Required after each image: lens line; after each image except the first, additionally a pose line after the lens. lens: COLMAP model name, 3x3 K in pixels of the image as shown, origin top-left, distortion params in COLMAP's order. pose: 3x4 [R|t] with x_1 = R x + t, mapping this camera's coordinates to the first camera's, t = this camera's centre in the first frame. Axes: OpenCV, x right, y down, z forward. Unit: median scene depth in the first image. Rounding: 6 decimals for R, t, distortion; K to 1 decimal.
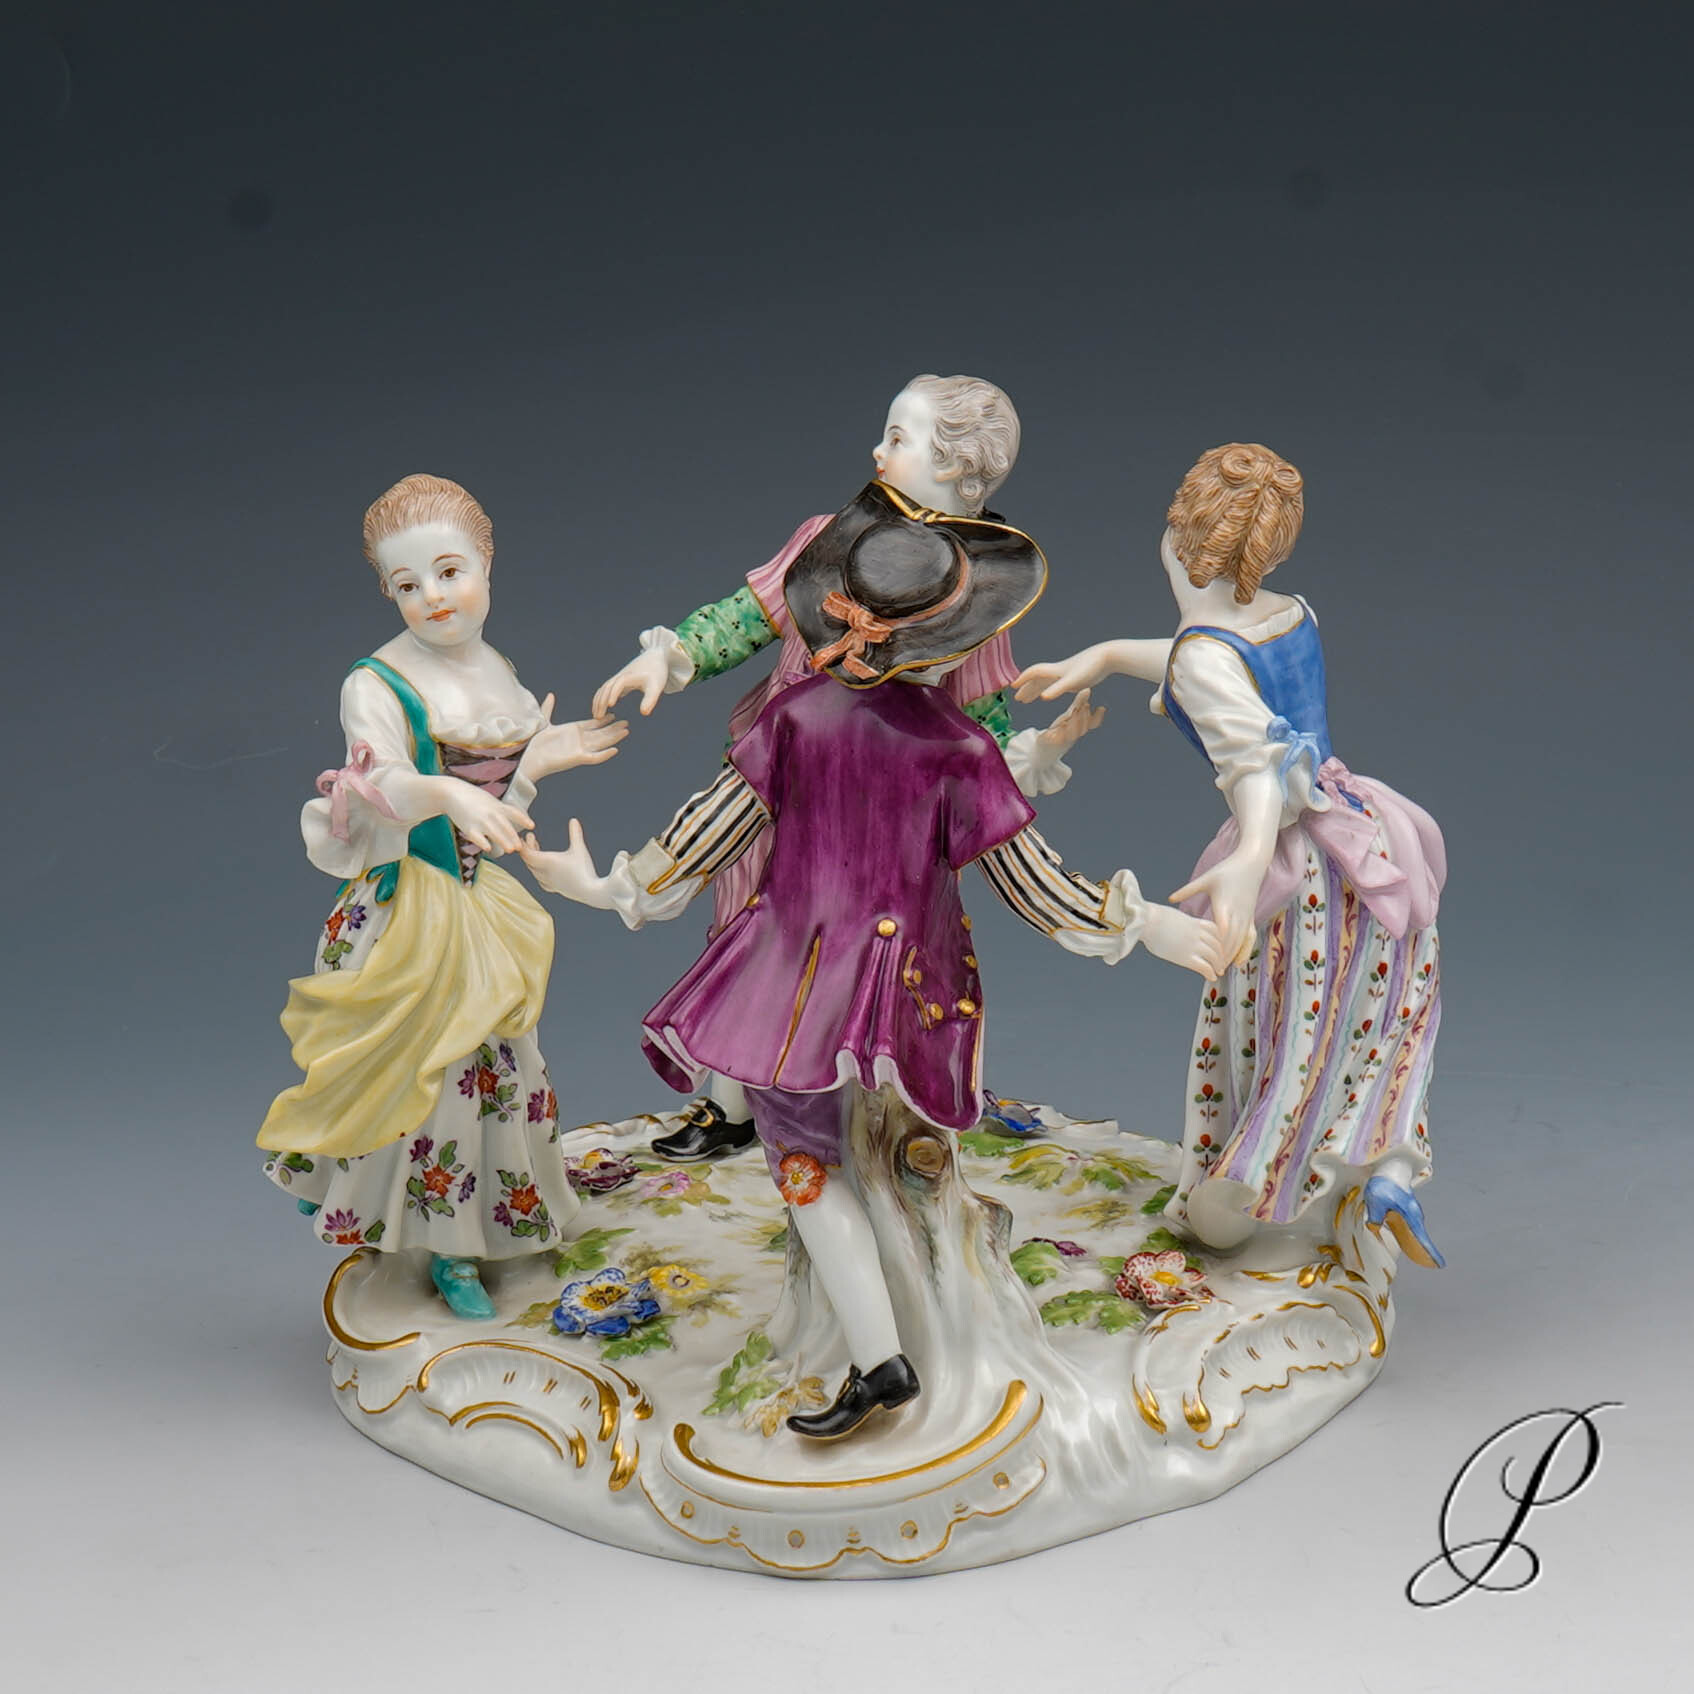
lens RADIAL K [[4844.6, 0, 842.7], [0, 4844.6, 844.5], [0, 0, 1]] dist [-0.011763, 0.000000]
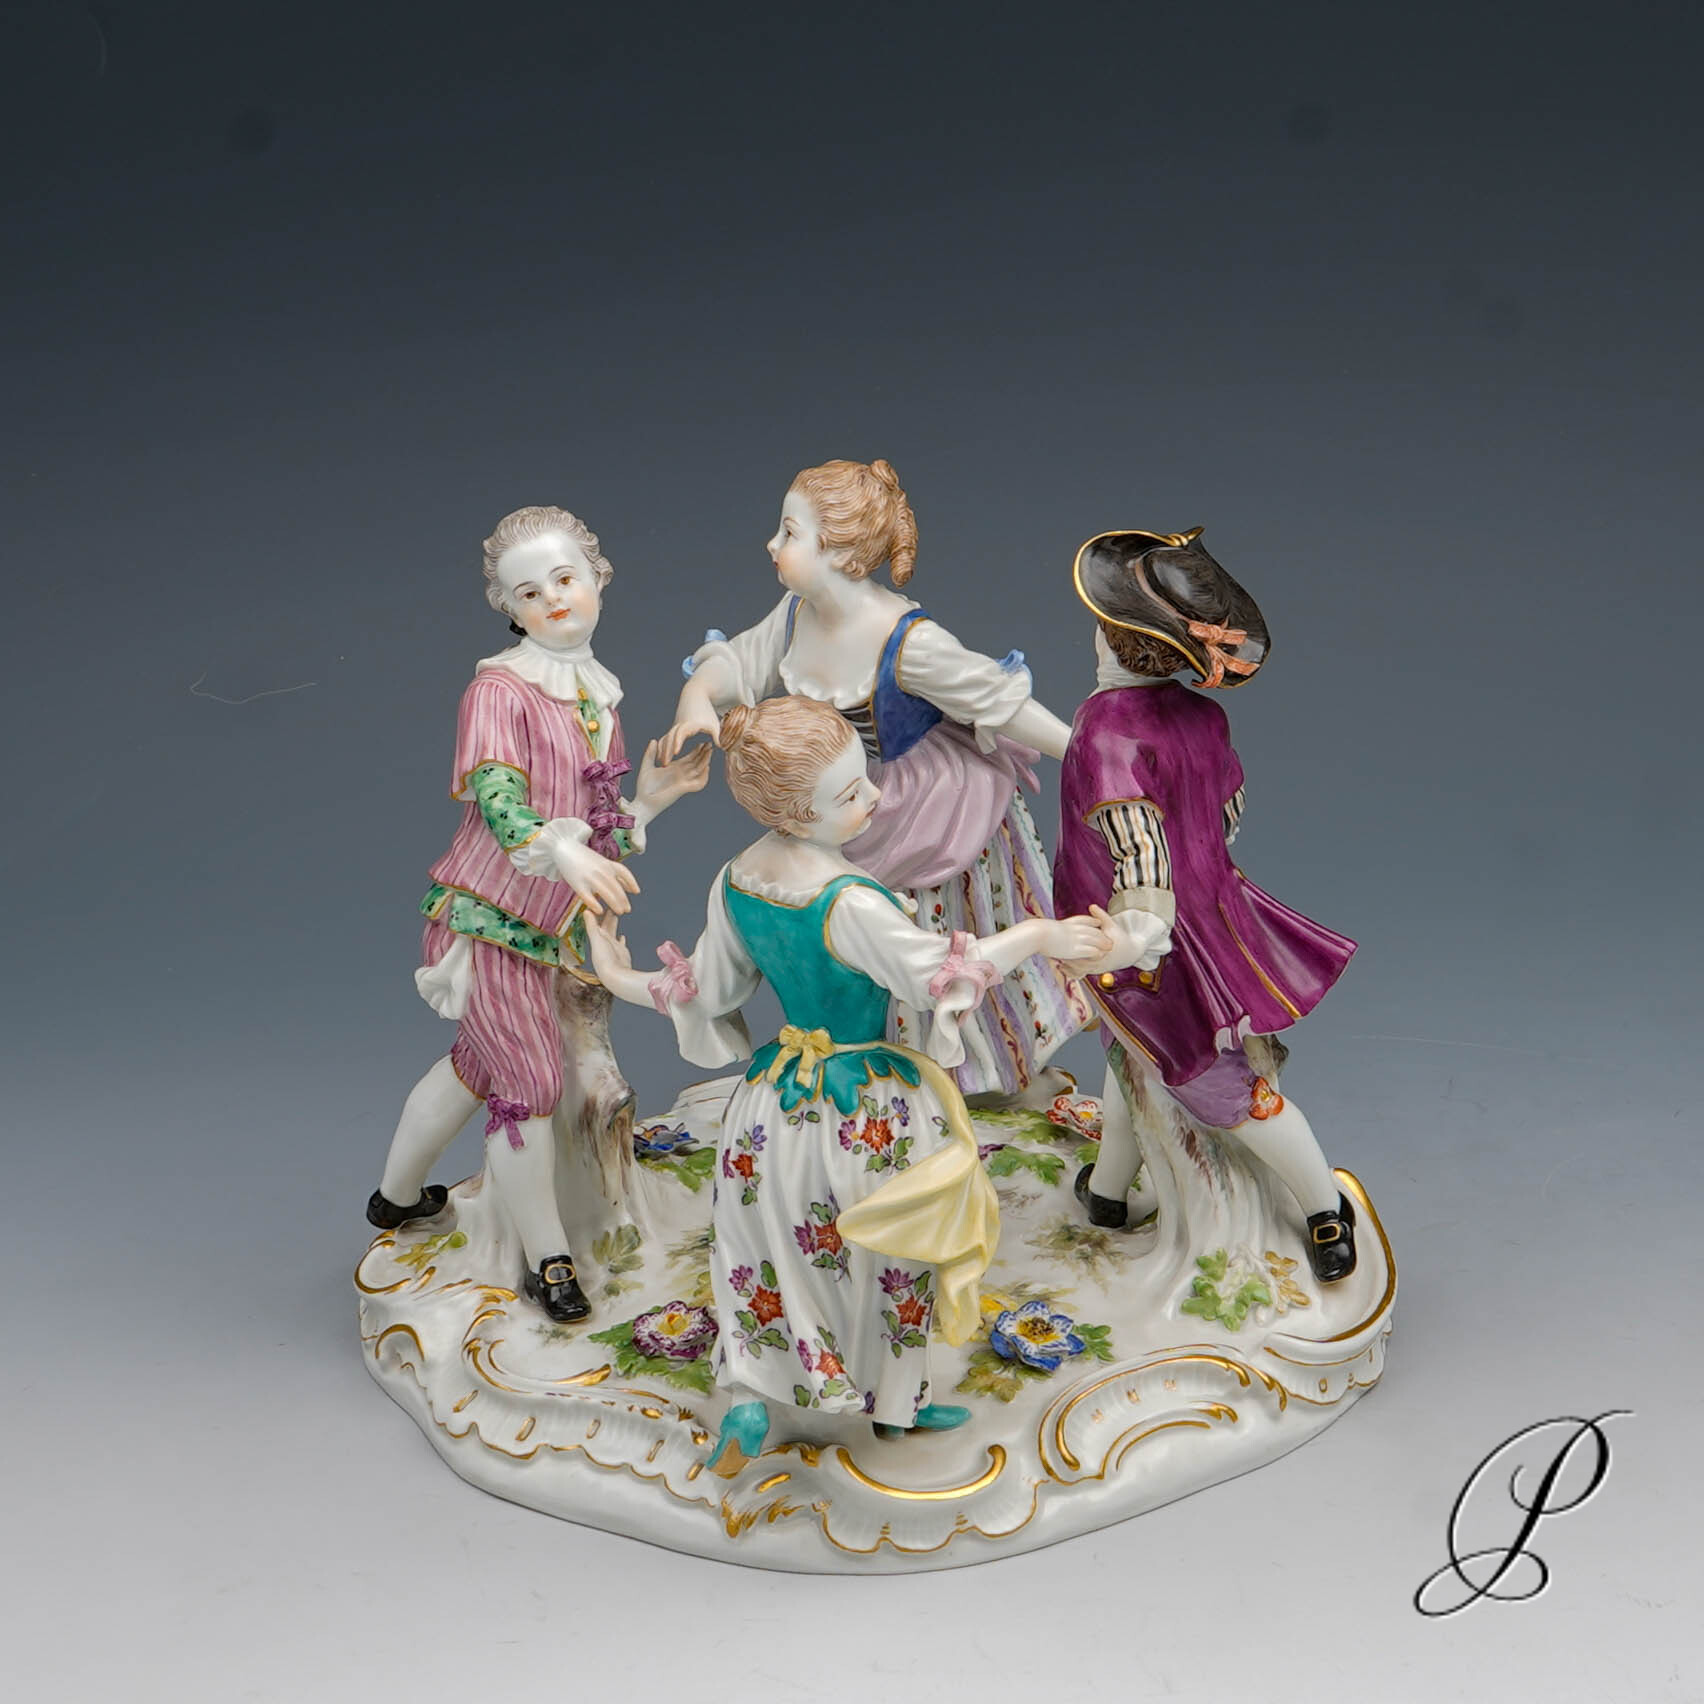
lens RADIAL K [[4873.2, 0, 858.4], [0, 4873.2, 844.6], [0, 0, 1]] dist [-0.011763, 0.000000]
pose [[0.158445, -0.343654, 0.925633, -1.103087], [0.284691, 0.913562, 0.290440, -0.360898], [-0.945434, 0.217501, 0.242585, 0.783345]]
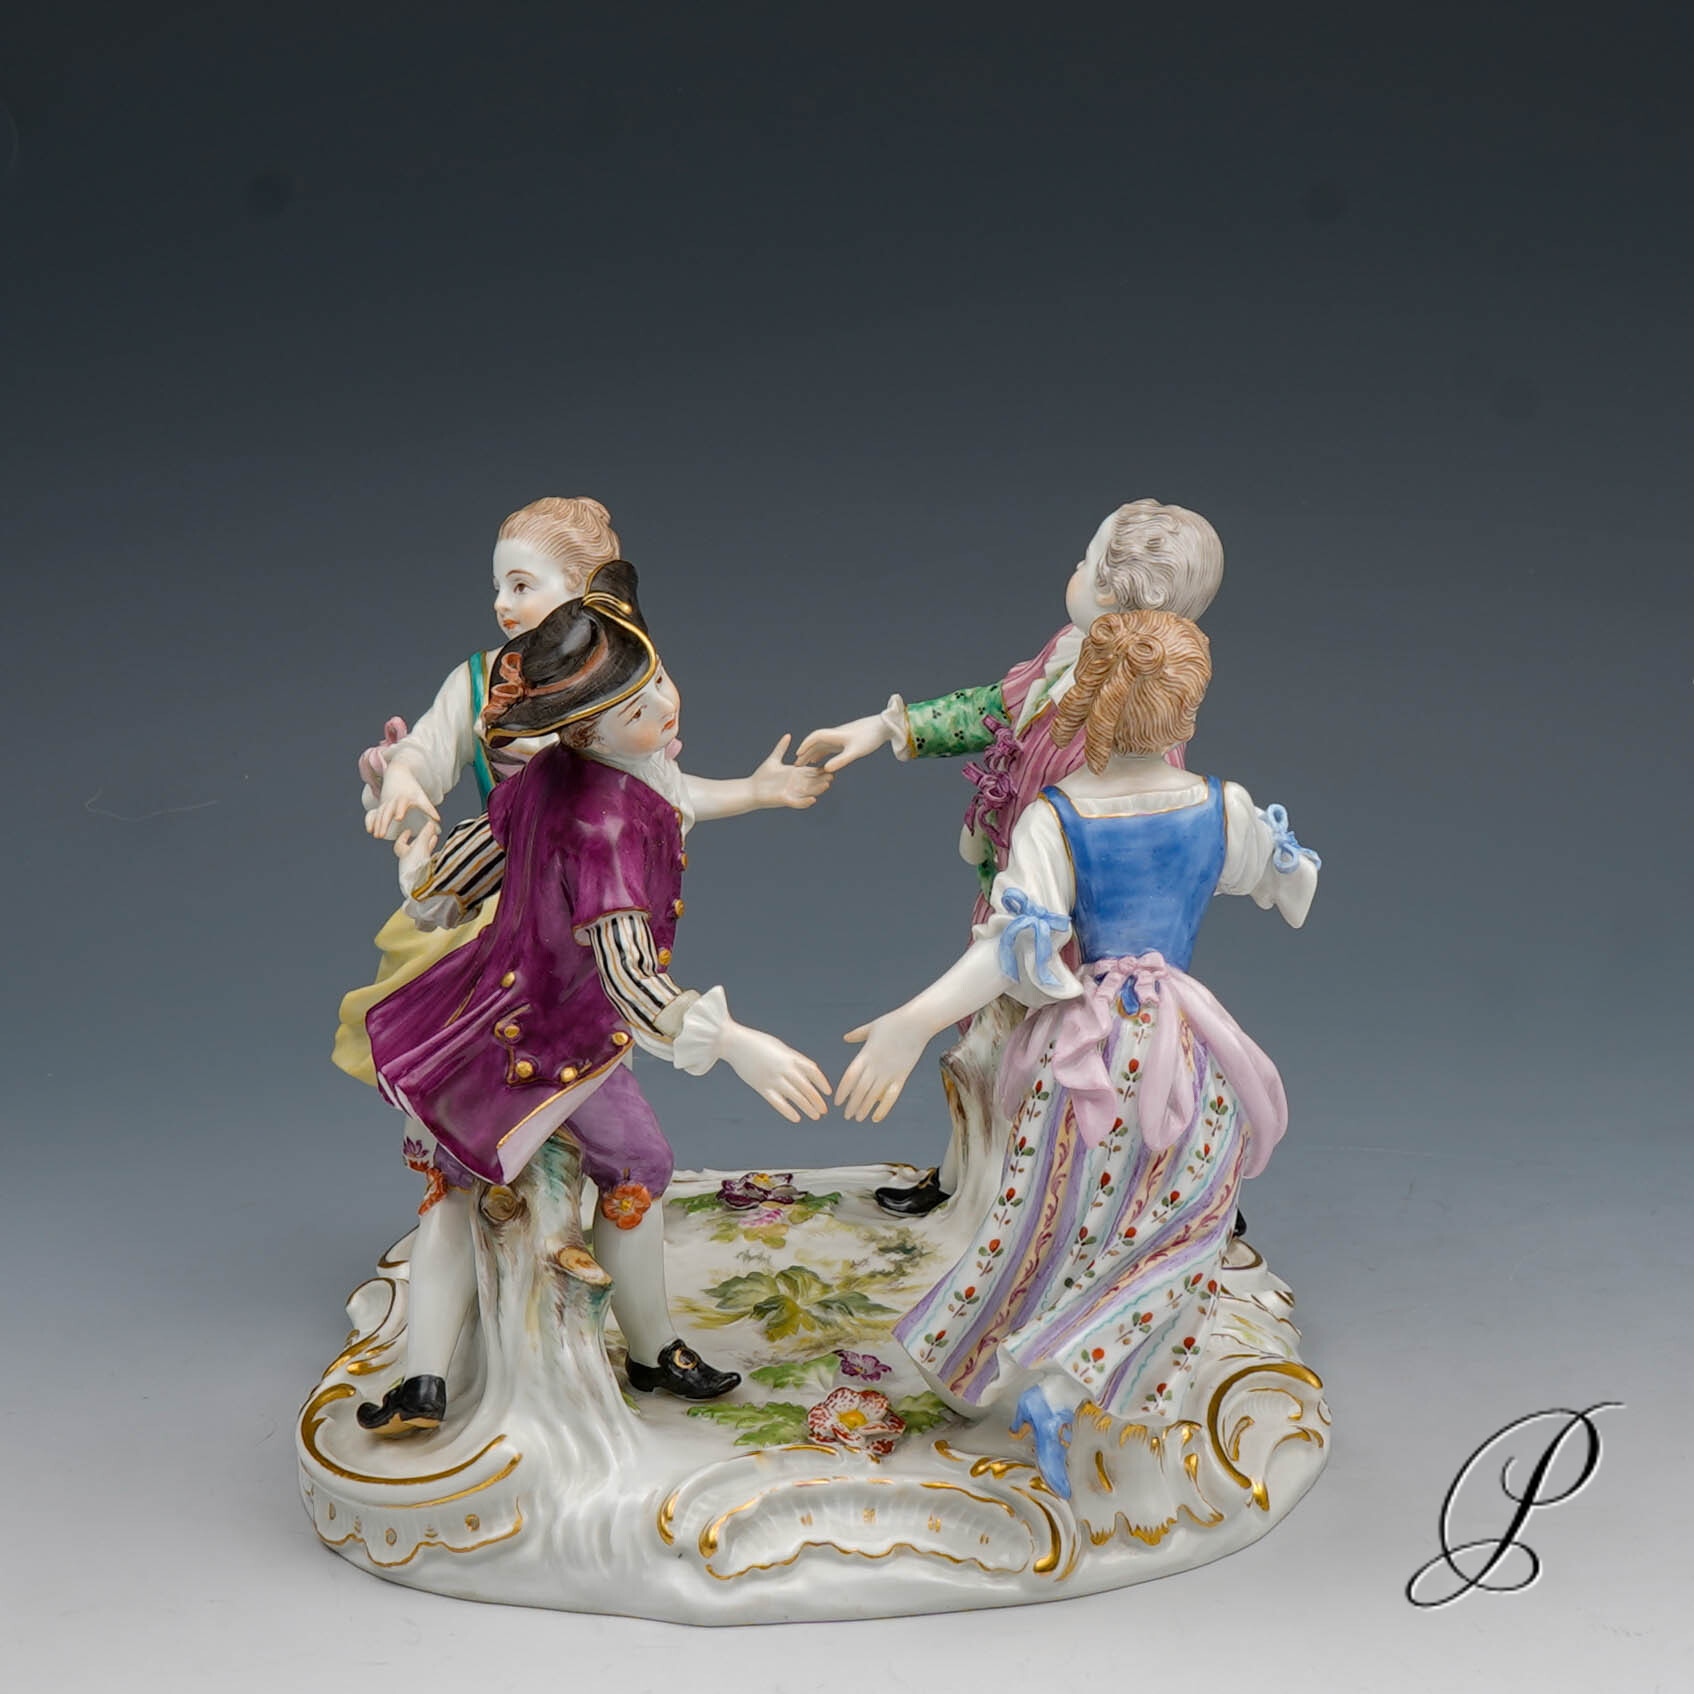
lens RADIAL K [[4844.6, 0, 864.2], [0, 4844.6, 831.5], [0, 0, 1]] dist [-0.011763, 0.000000]
pose [[0.669607, 0.218657, -0.709800, 0.782957], [-0.215780, 0.971733, 0.095786, -0.128418], [0.710680, 0.089021, 0.697860, 0.317958]]
